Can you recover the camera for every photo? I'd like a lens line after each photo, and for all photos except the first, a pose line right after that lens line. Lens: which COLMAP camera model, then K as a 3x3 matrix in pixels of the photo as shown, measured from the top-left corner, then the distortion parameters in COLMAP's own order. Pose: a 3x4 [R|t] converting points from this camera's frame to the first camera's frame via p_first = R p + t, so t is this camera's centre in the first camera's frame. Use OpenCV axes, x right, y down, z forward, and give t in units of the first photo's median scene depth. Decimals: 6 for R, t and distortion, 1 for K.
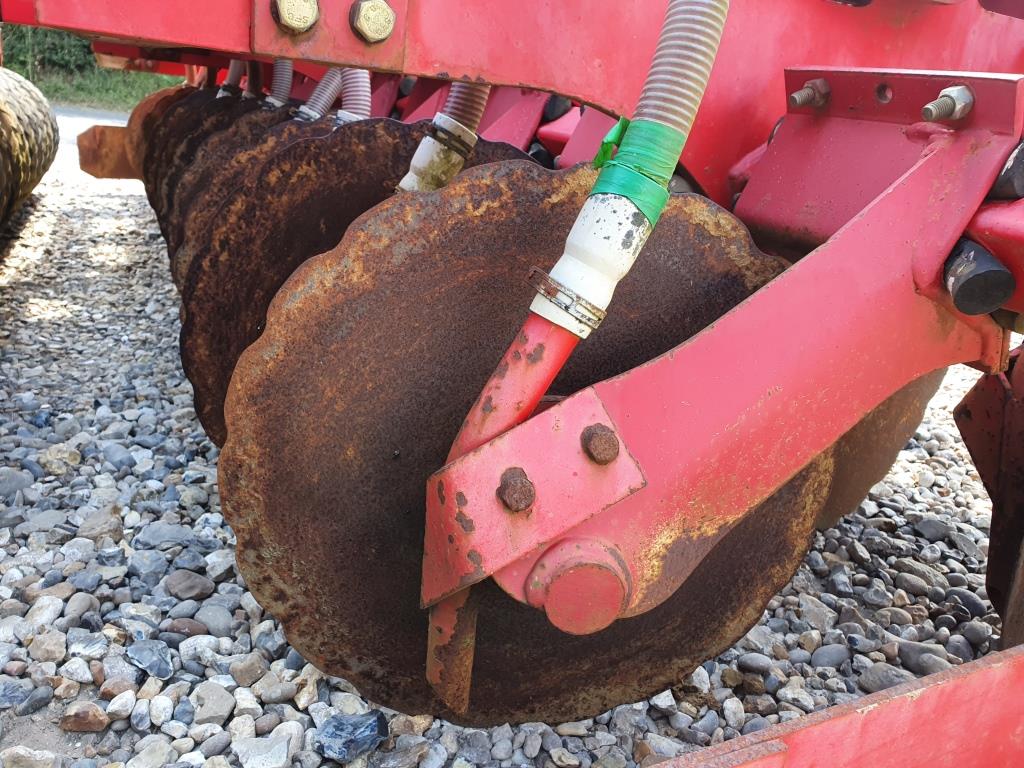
lens RADIAL K [[799.2, 0, 512.0], [0, 799.2, 384.0], [0, 0, 1]] dist [0.006180, 0.018225]
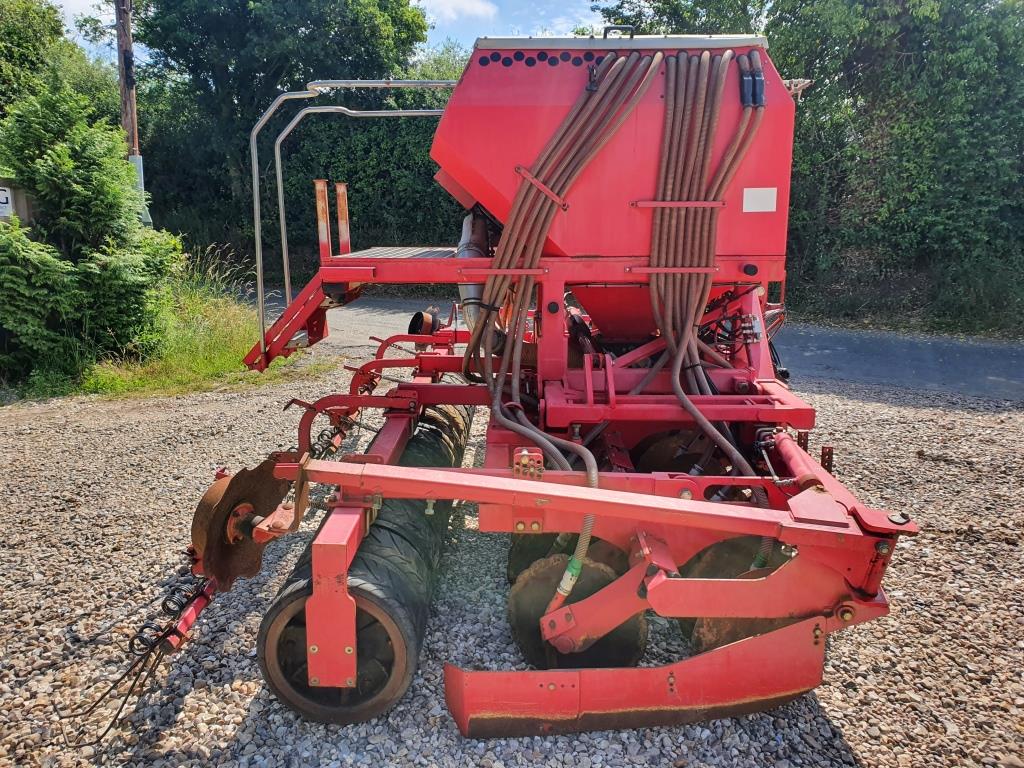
lens RADIAL K [[799.2, 0, 512.0], [0, 799.2, 384.0], [0, 0, 1]] dist [0.006180, 0.018225]
pose [[0.897443, -0.008788, -0.441043, 1.406217], [-0.052279, 0.990637, -0.126117, -0.505043], [0.438022, 0.136240, 0.888581, -2.694182]]
